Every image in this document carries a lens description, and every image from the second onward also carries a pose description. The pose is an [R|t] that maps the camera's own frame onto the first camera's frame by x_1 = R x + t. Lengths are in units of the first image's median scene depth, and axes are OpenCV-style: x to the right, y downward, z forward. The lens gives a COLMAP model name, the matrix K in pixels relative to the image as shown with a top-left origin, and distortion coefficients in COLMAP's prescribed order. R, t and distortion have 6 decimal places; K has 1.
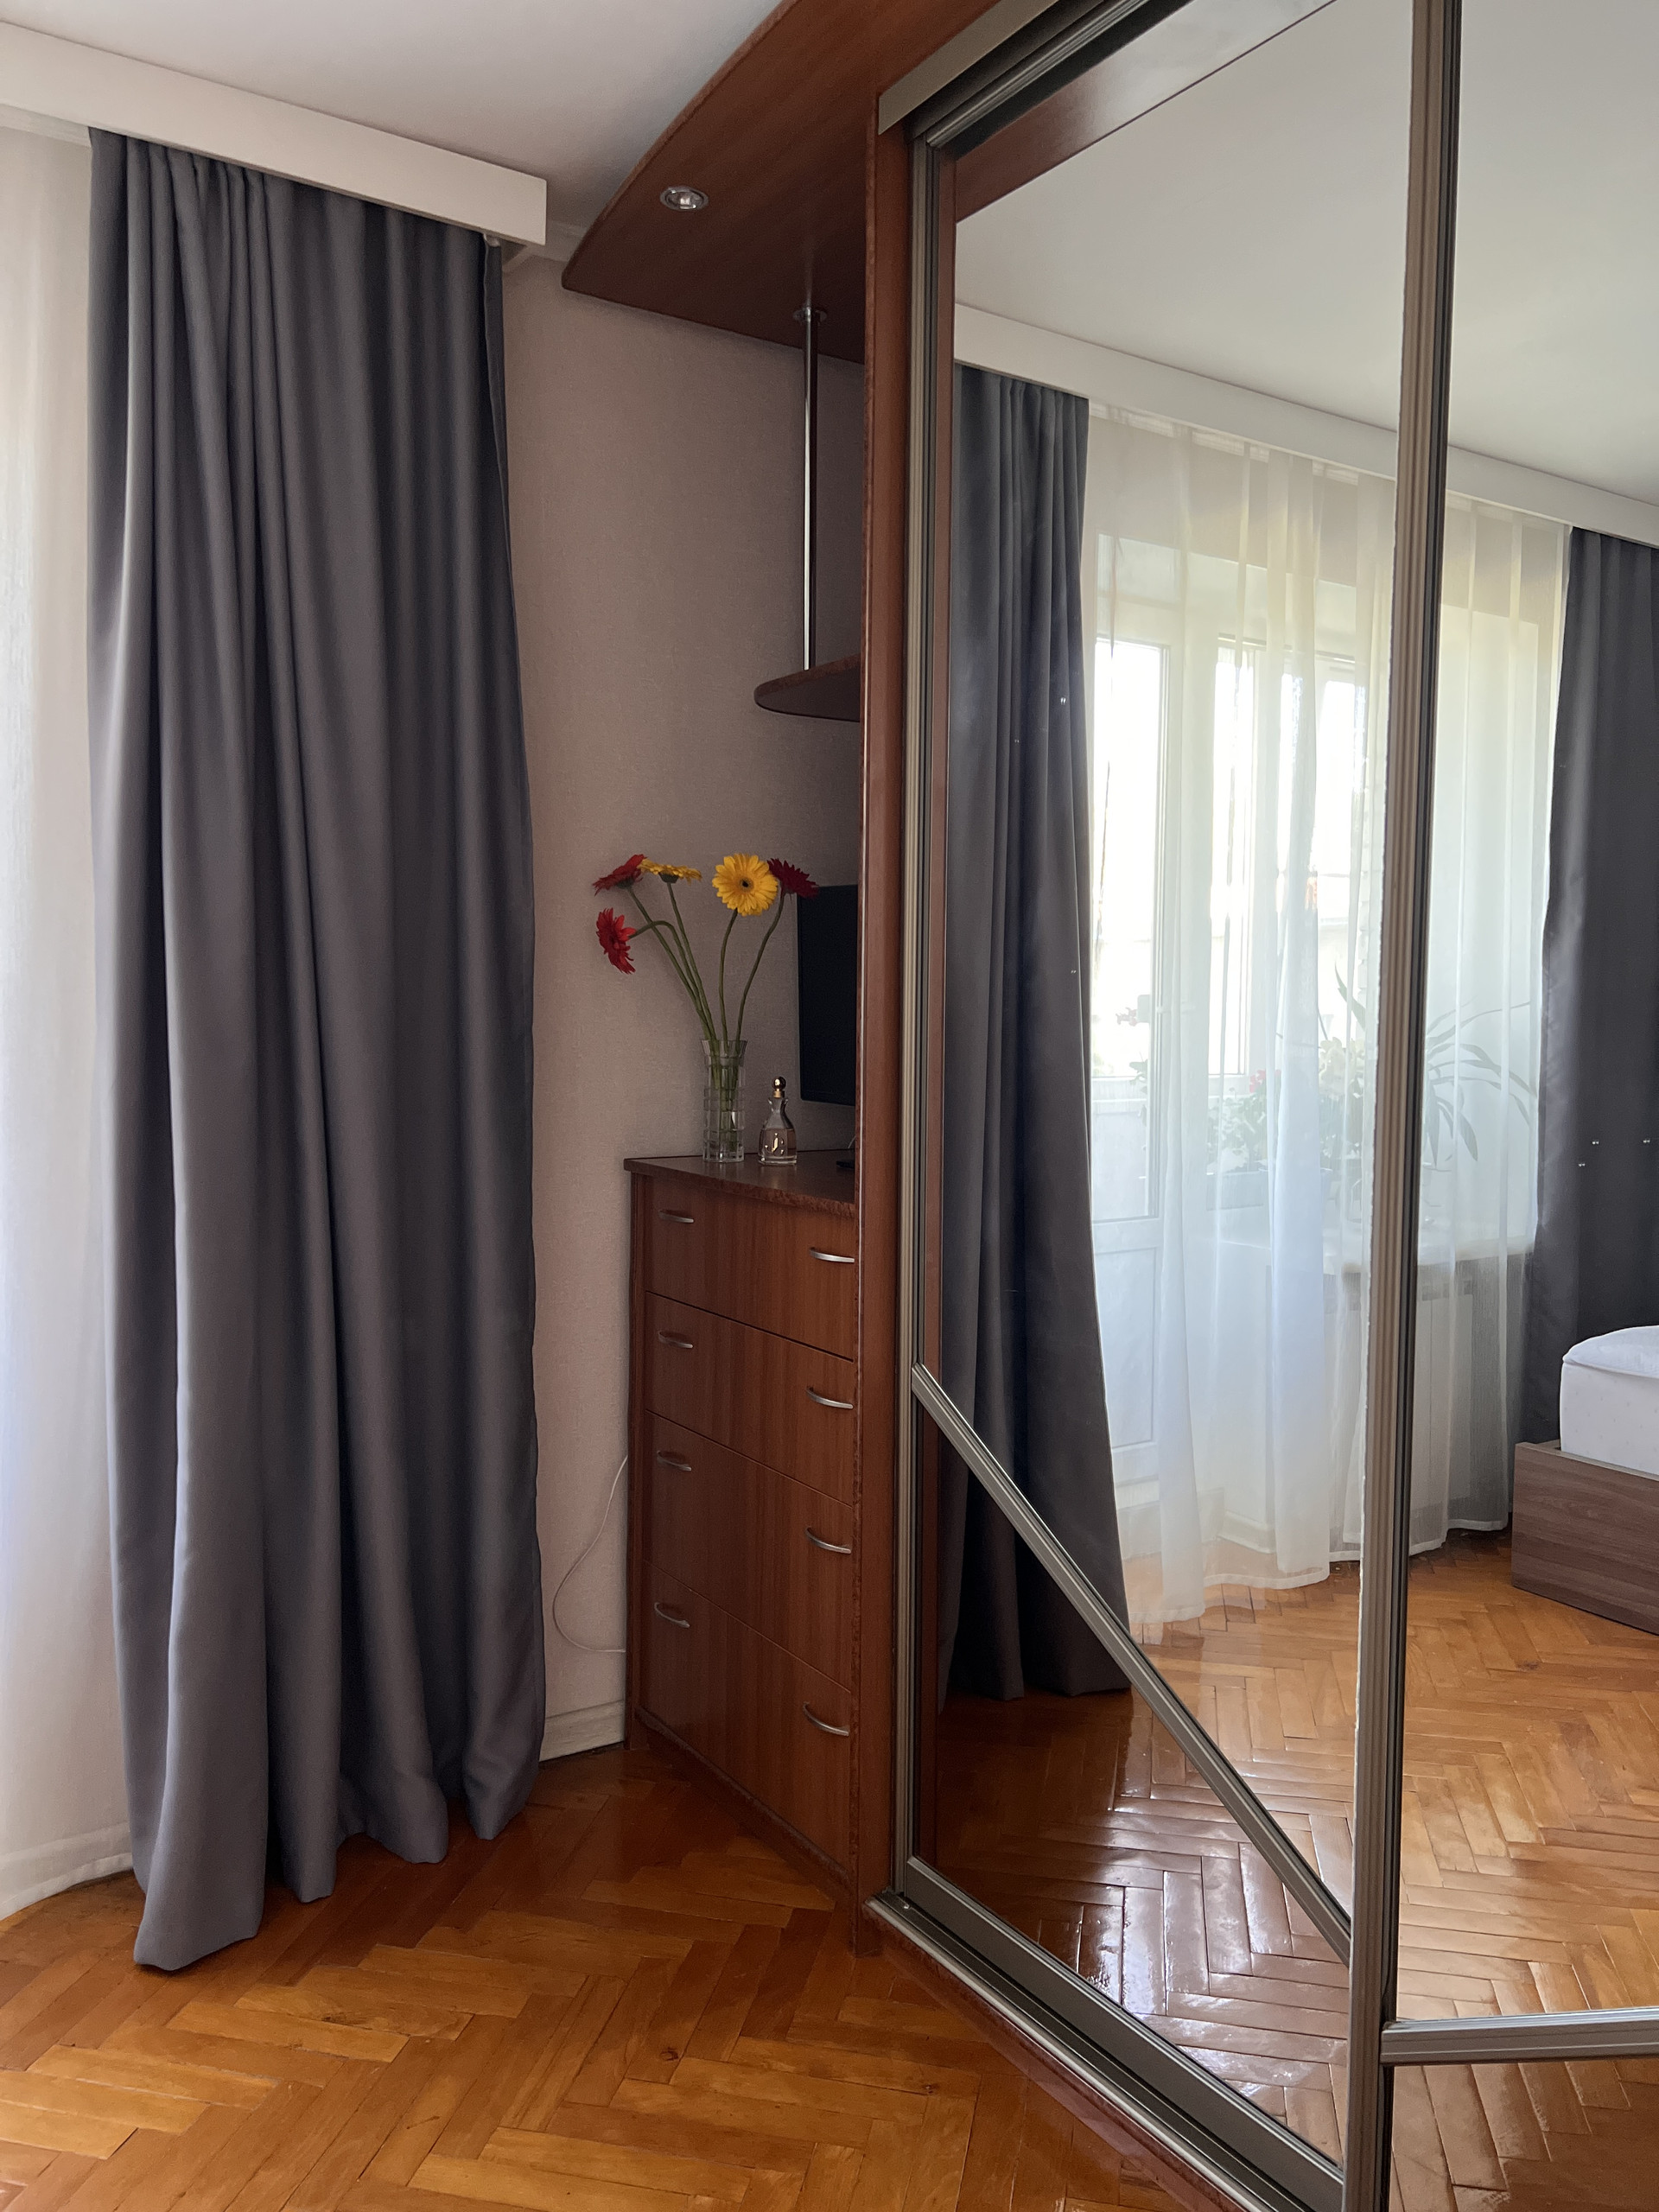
lens RADIAL K [[1665.5, 0, 834.4], [0, 1665.5, 1103.7], [0, 0, 1]] dist [0.037476, -0.033124]
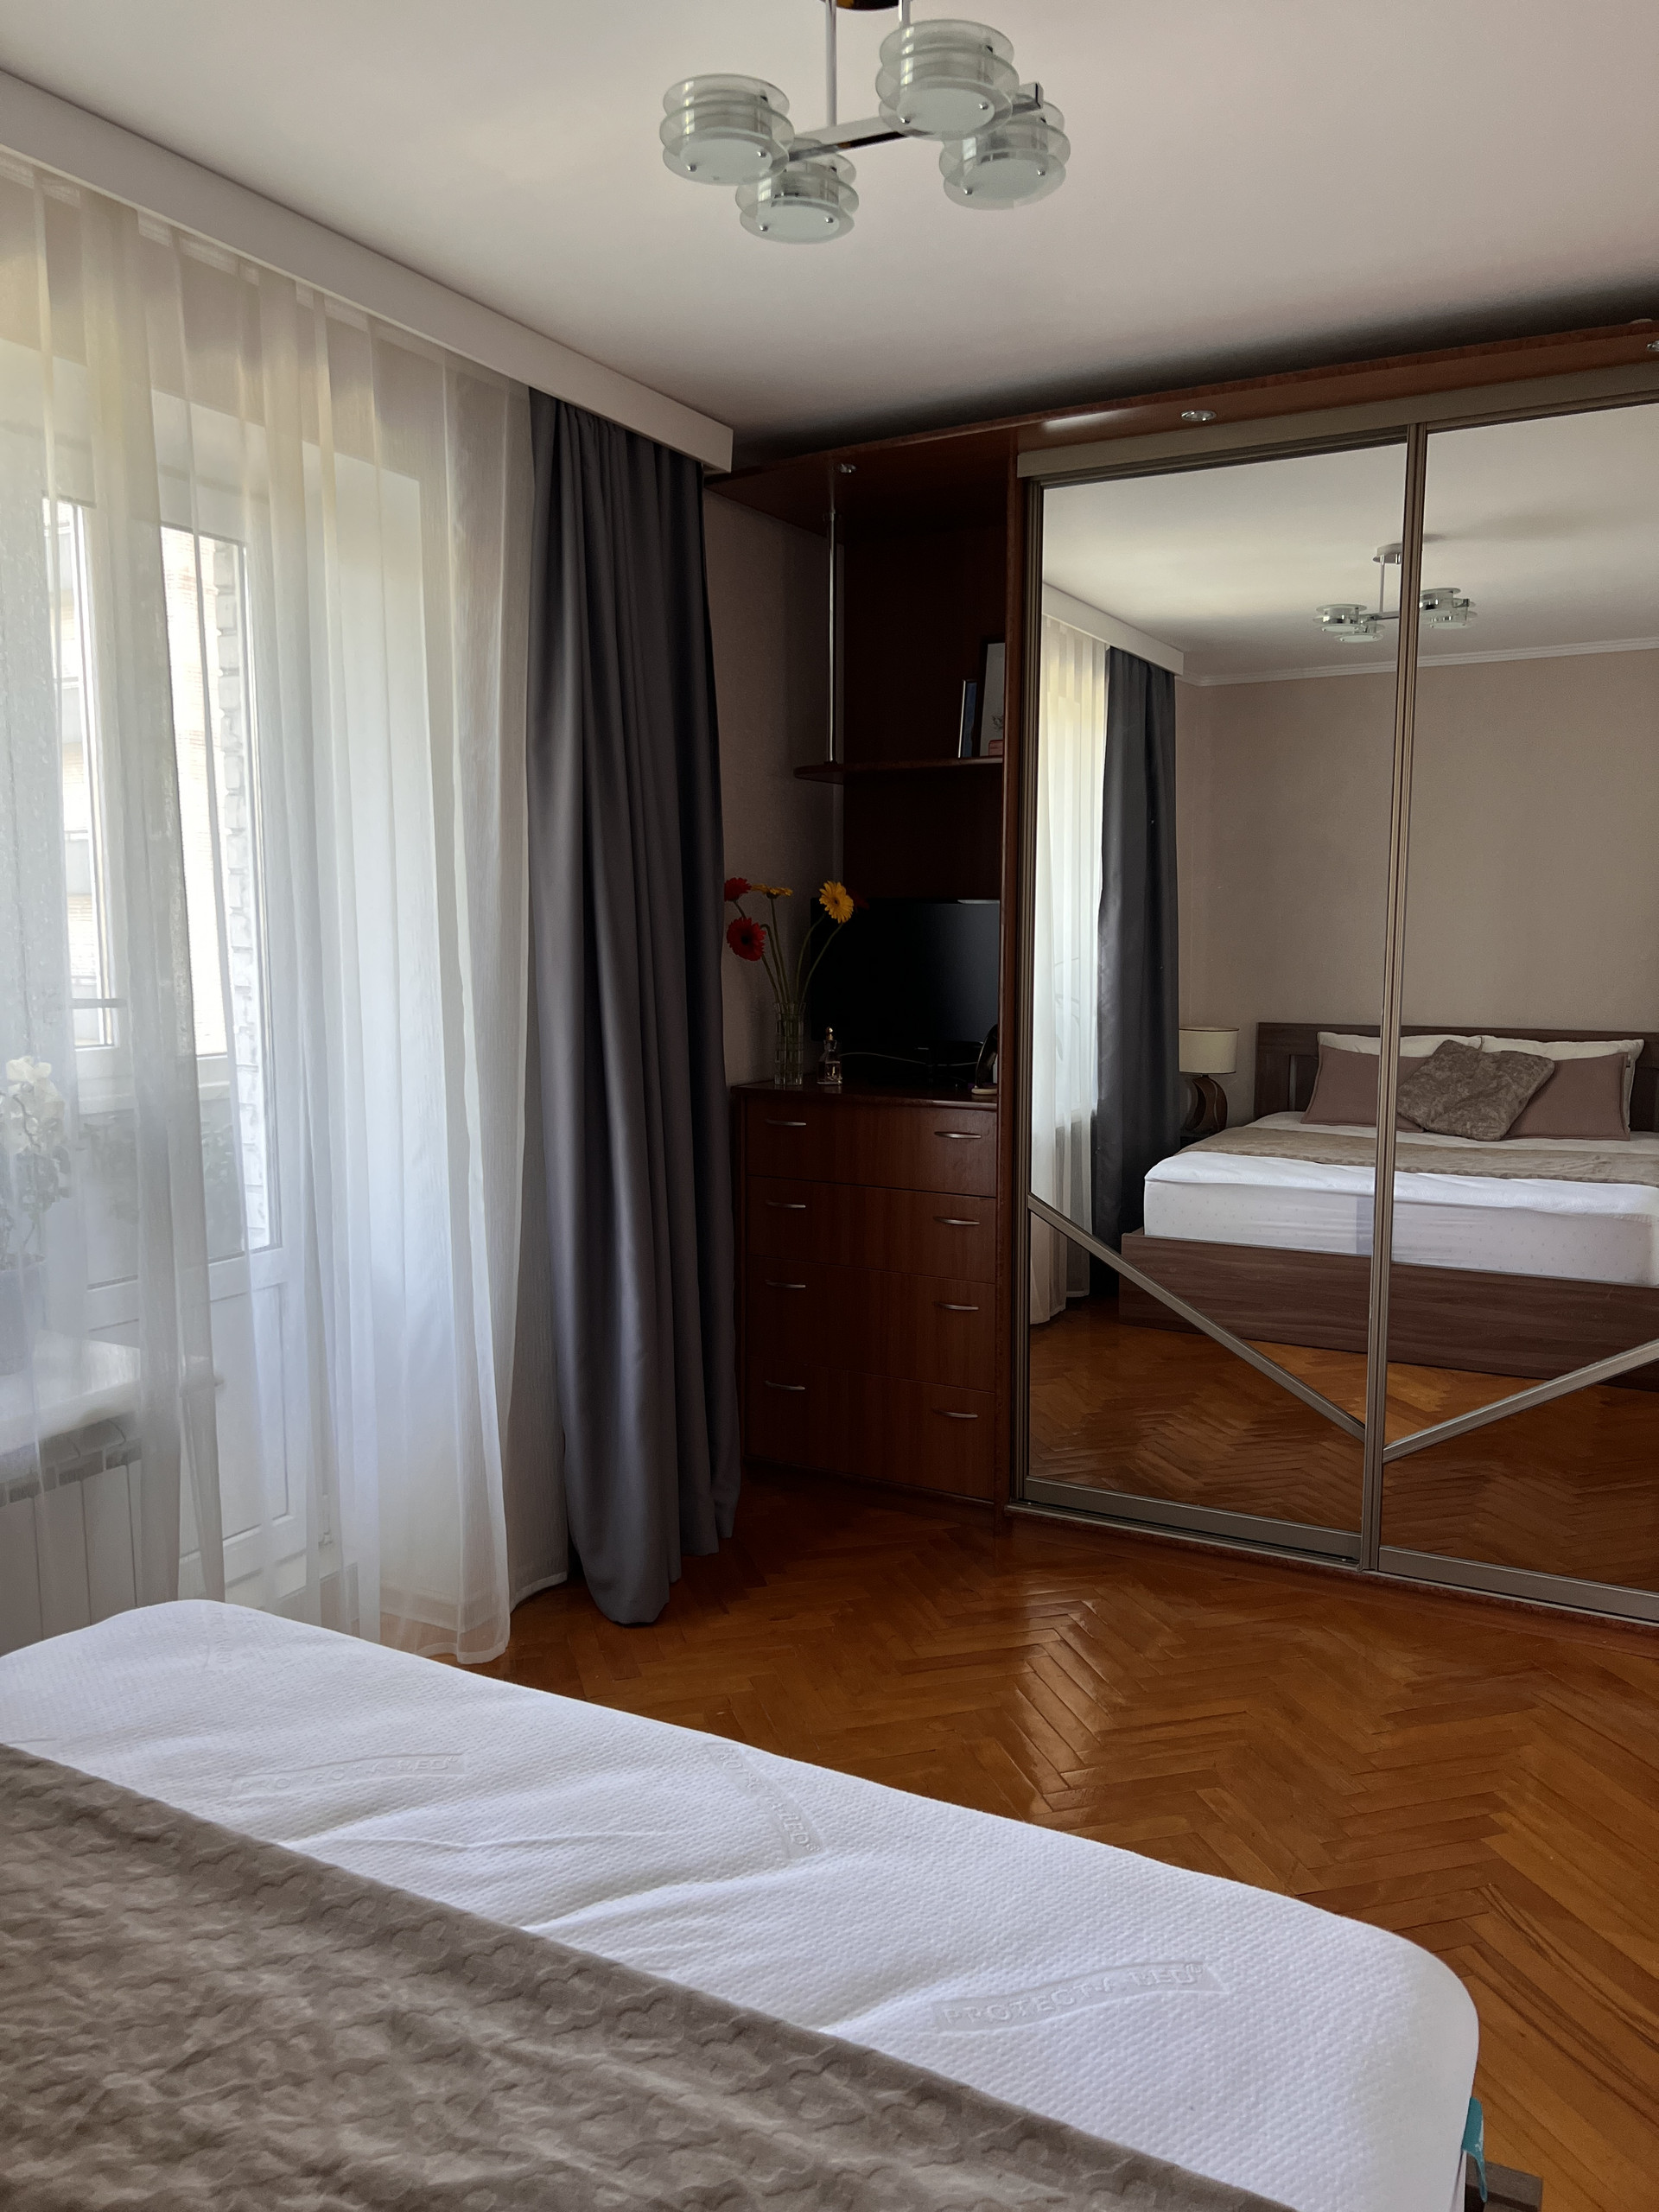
lens RADIAL K [[1665.5, 0, 834.4], [0, 1665.5, 1103.7], [0, 0, 1]] dist [0.037476, -0.033124]
pose [[0.873064, -0.060152, 0.483882, -0.817144], [0.033362, 0.997405, 0.063793, -0.045103], [-0.486463, -0.039553, 0.872805, -0.345236]]
